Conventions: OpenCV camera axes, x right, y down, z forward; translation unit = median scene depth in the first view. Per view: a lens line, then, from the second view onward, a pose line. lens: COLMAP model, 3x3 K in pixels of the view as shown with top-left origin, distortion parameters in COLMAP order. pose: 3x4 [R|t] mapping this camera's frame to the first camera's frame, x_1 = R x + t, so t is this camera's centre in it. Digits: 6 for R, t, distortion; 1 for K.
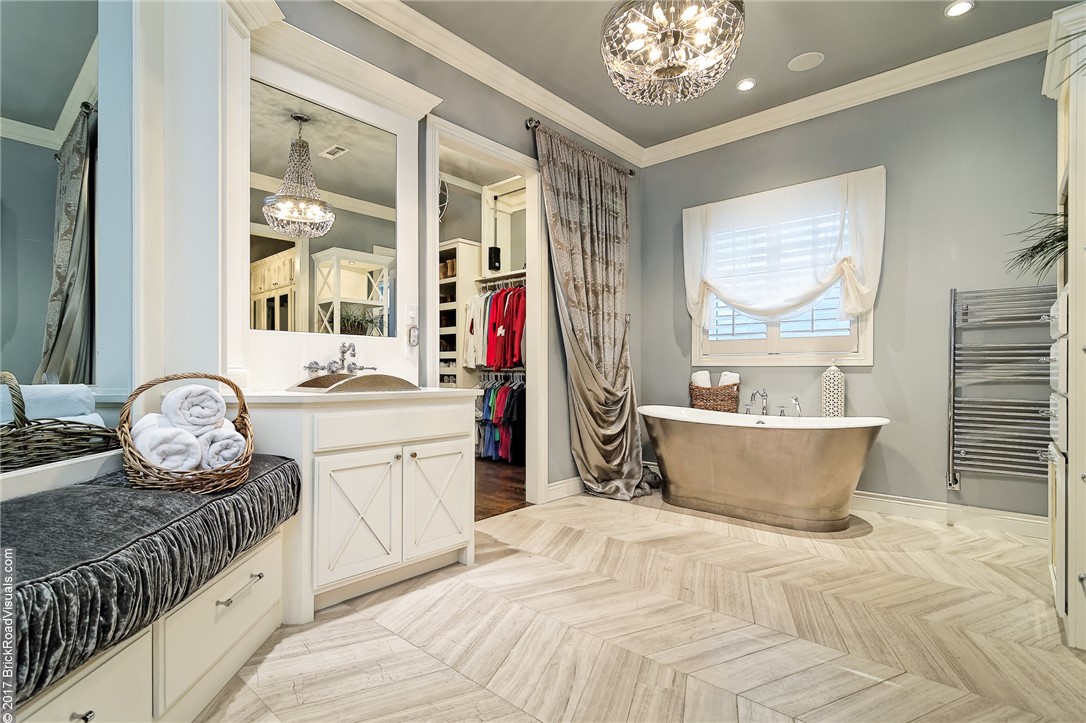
lens RADIAL K [[525.5, 0, 542.4], [0, 525.5, 363.9], [0, 0, 1]] dist [0.005591, -0.000796]
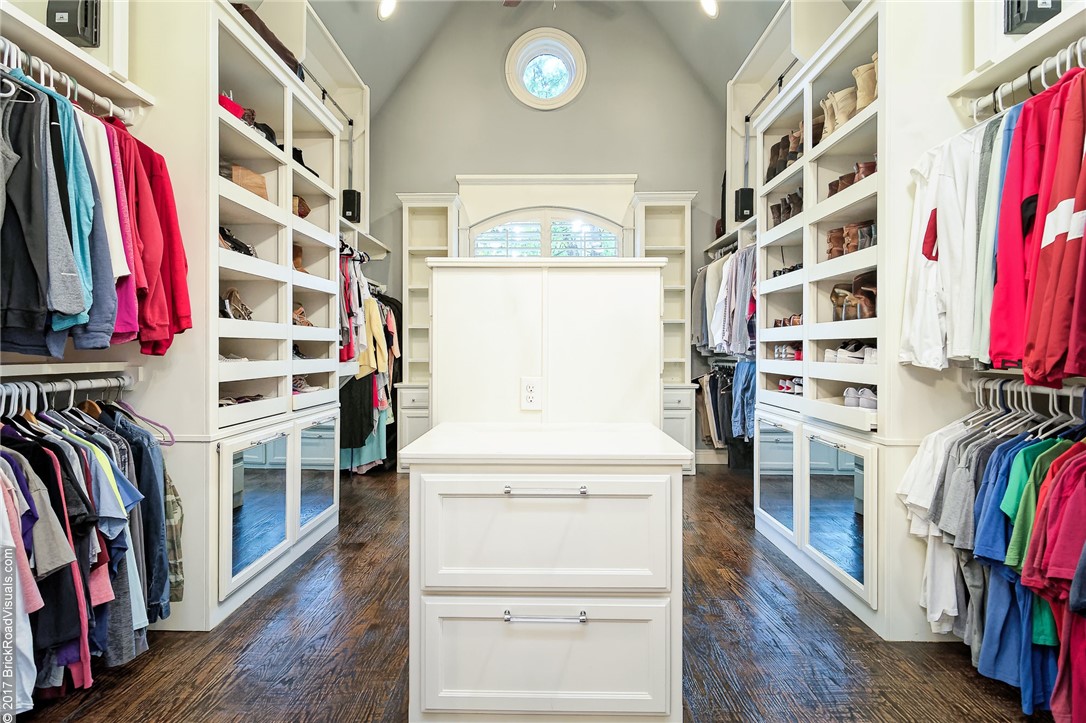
lens RADIAL K [[525.5, 0, 539.8], [0, 525.5, 353.1], [0, 0, 1]] dist [0.005591, -0.000796]
pose [[0.655201, 0.001232, -0.755454, -0.050162], [0.013393, 0.999823, 0.013246, -0.008076], [0.755336, -0.018797, 0.655068, 0.618559]]
